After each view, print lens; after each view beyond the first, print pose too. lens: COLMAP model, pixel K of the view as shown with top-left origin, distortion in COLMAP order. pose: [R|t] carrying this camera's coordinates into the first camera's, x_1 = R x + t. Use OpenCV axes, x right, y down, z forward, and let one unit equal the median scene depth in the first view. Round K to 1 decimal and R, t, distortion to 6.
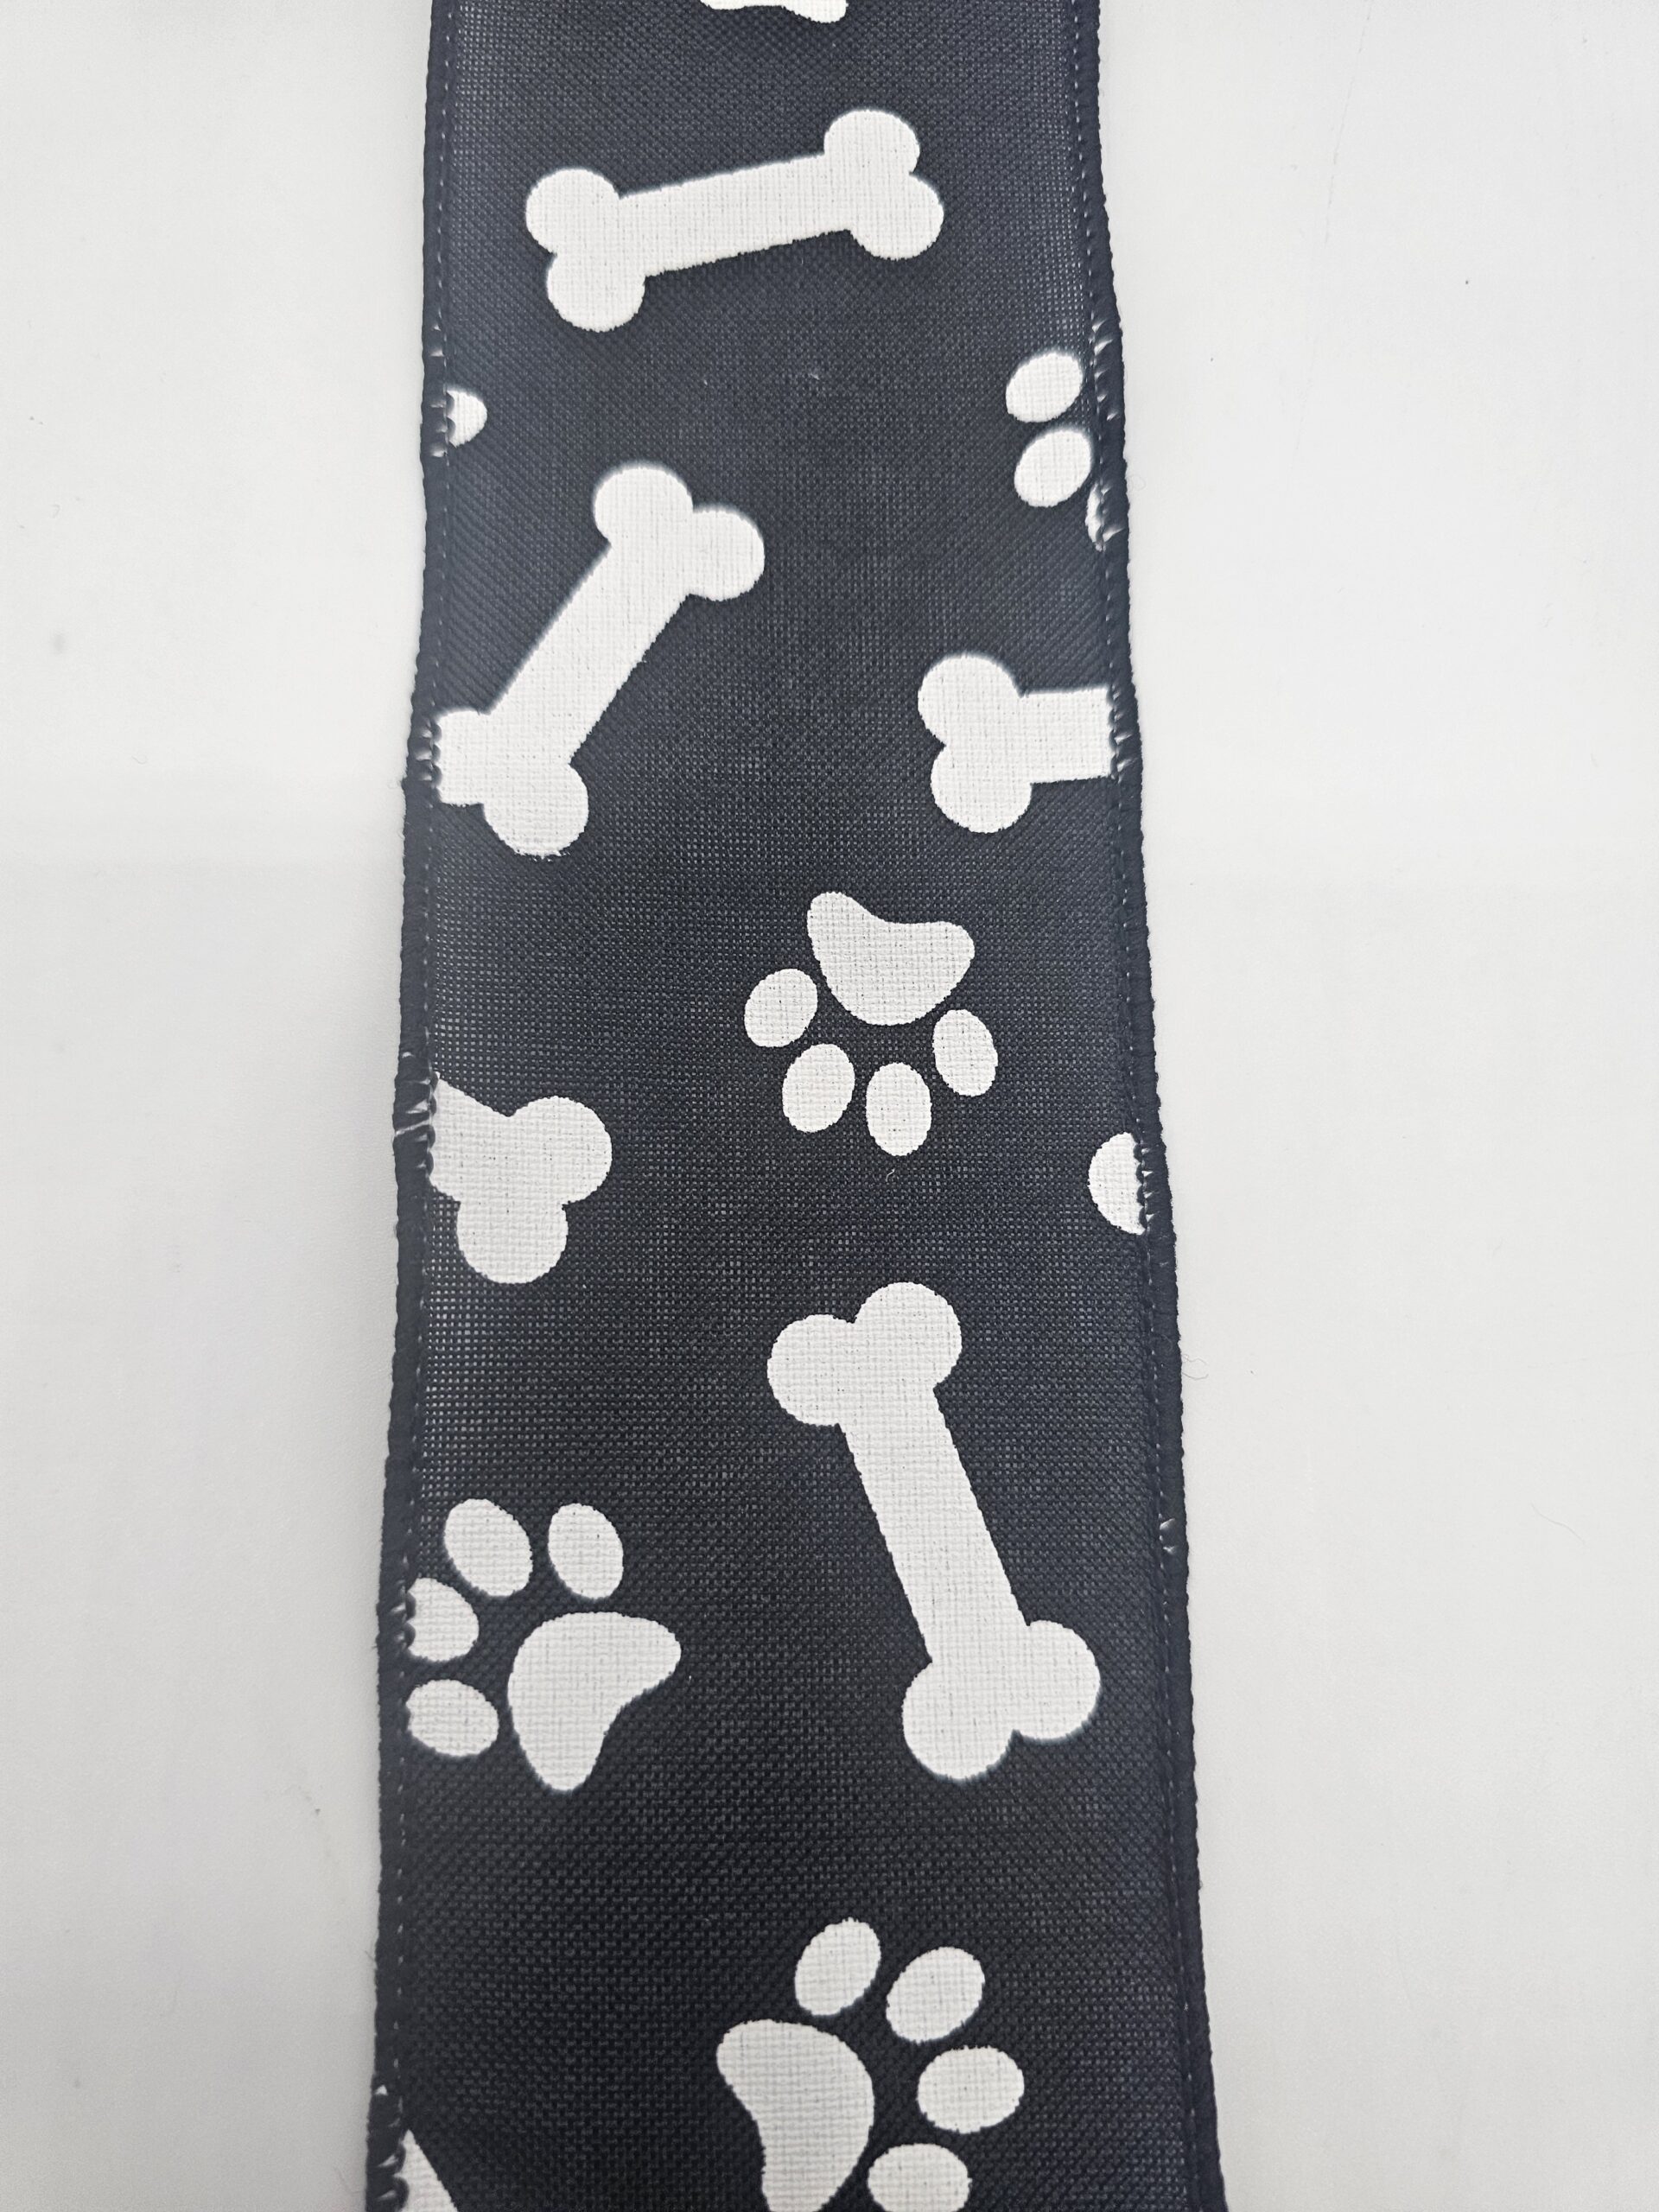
lens RADIAL K [[1478.0, 0, 931.4], [0, 1478.0, 1207.1], [0, 0, 1]] dist [0.071876, -0.008590]
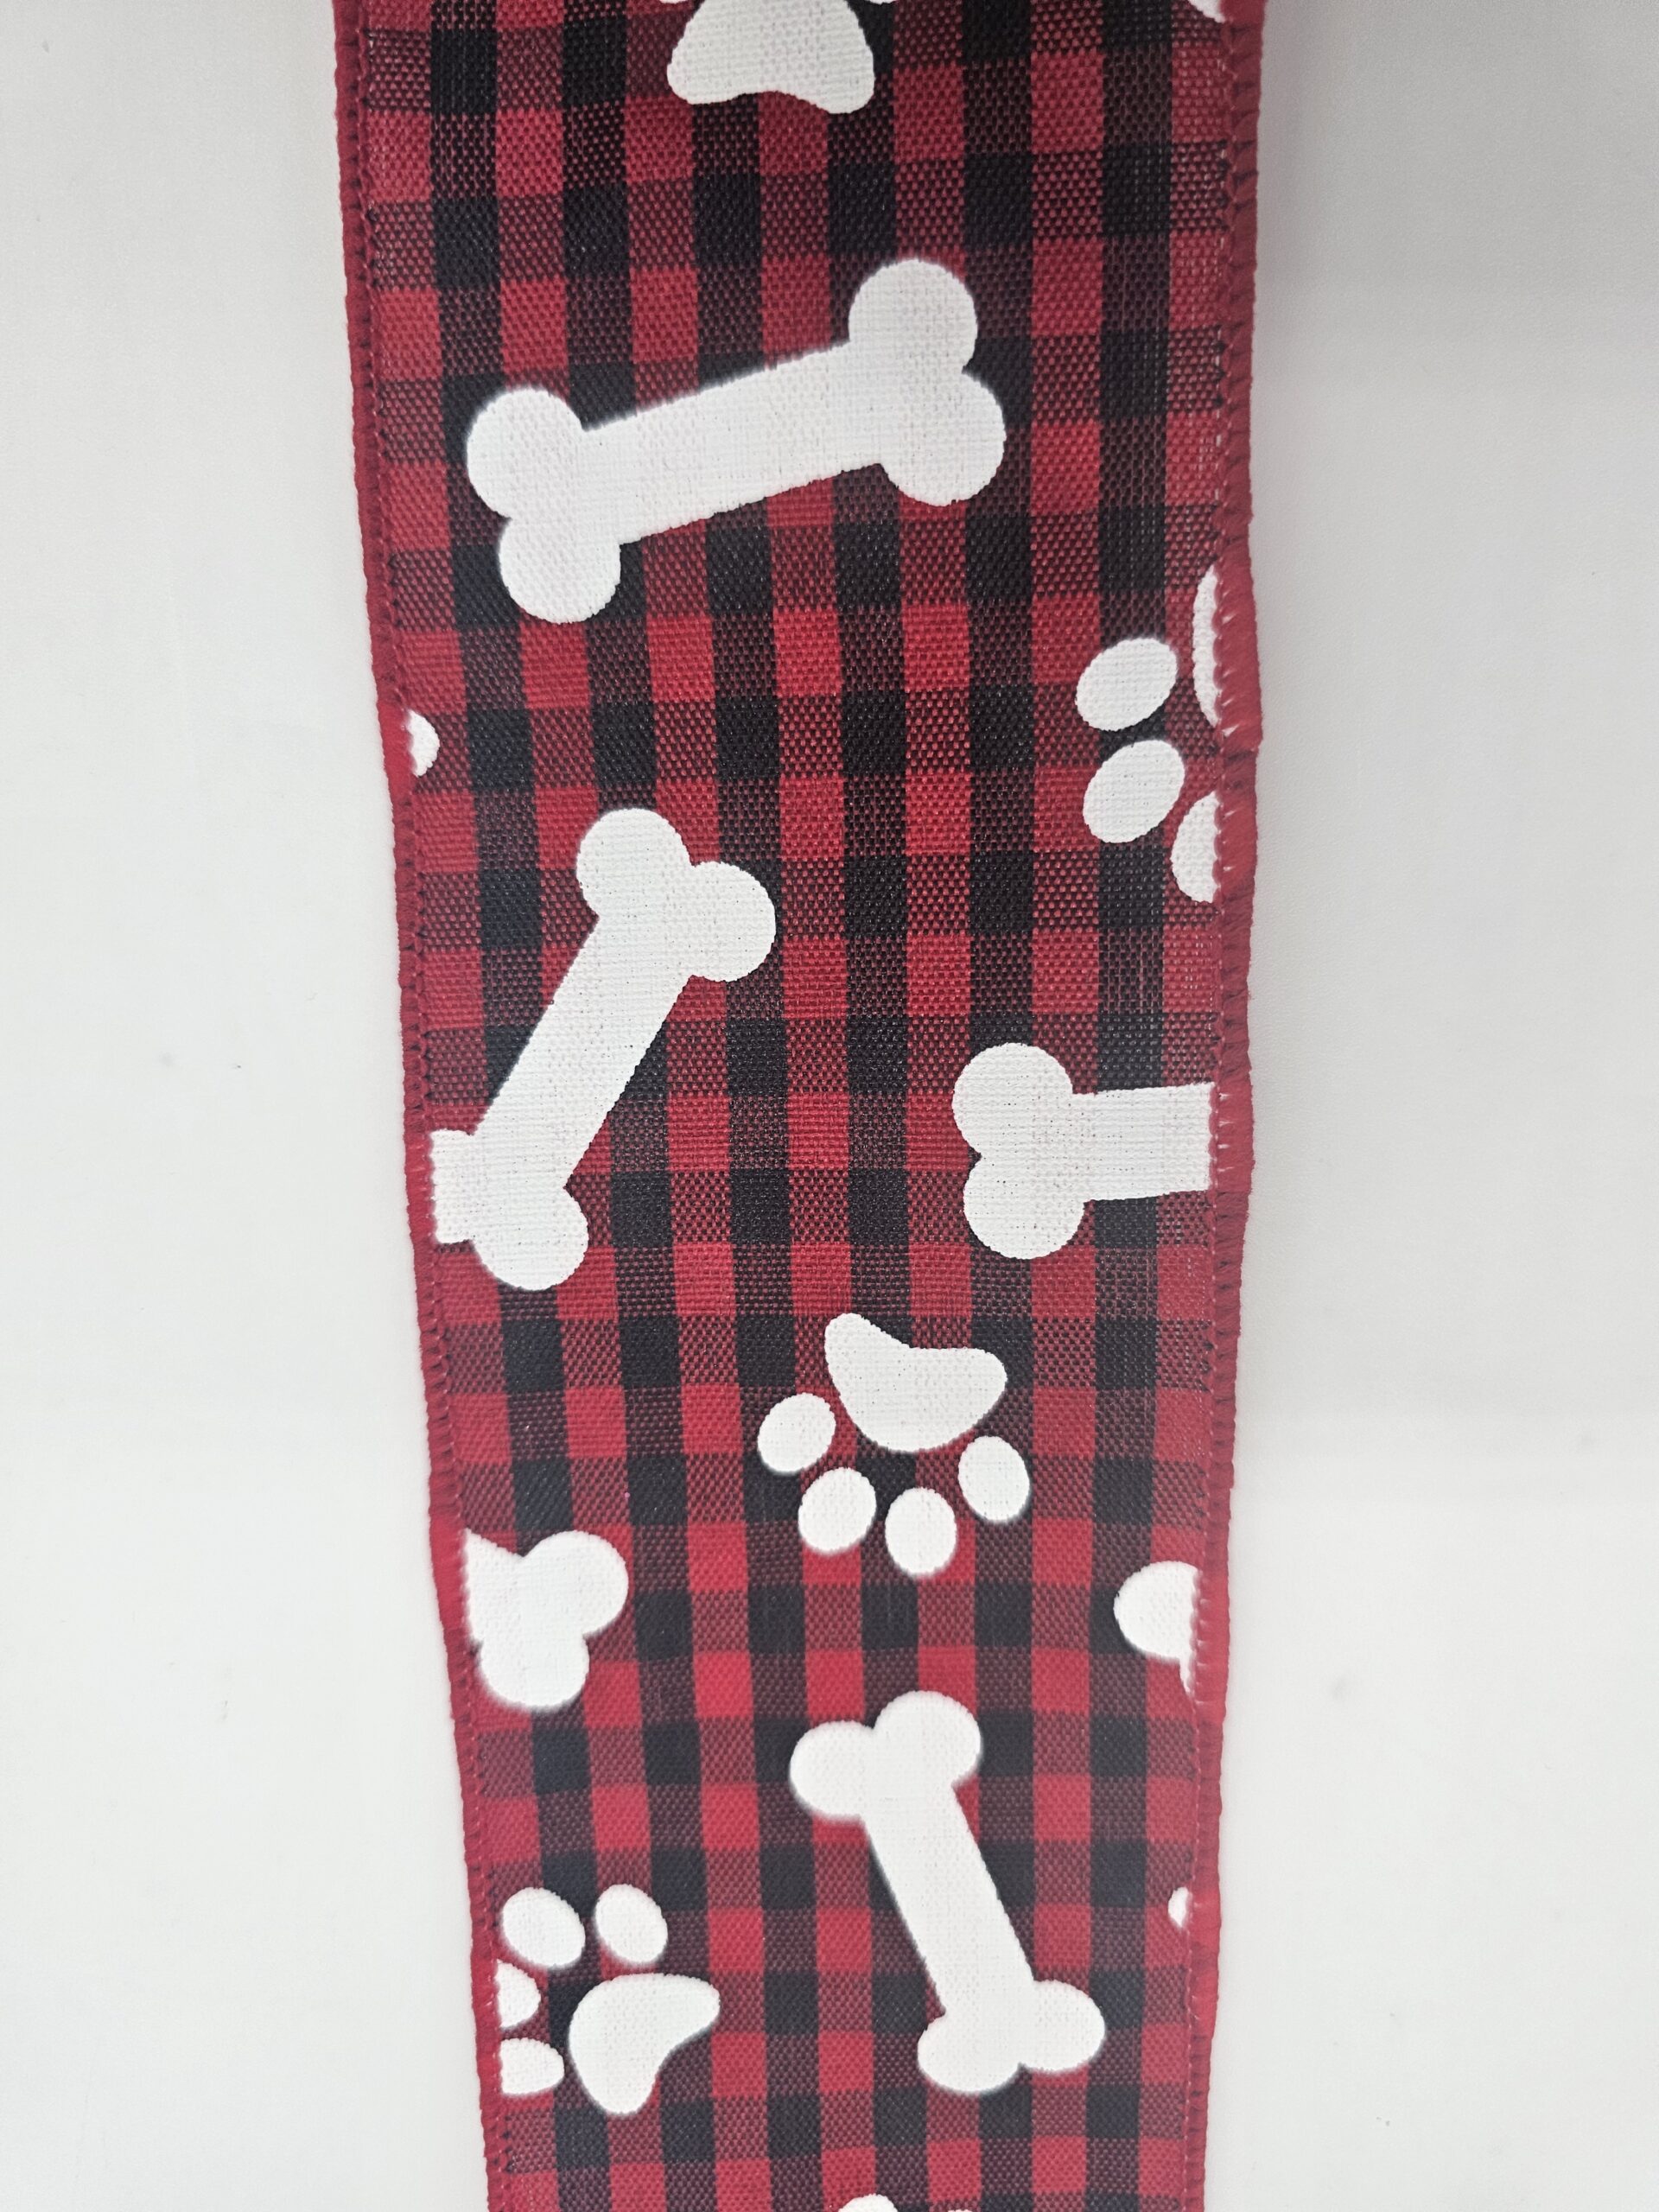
lens RADIAL K [[1478.0, 0, 829.4], [0, 1478.0, 1105.5], [0, 0, 1]] dist [0.071876, -0.008590]
pose [[0.987911, 0.043747, -0.148724, 0.049714], [0.017642, 0.921398, 0.388220, -0.695696], [0.154018, -0.386150, 0.909487, 0.216866]]
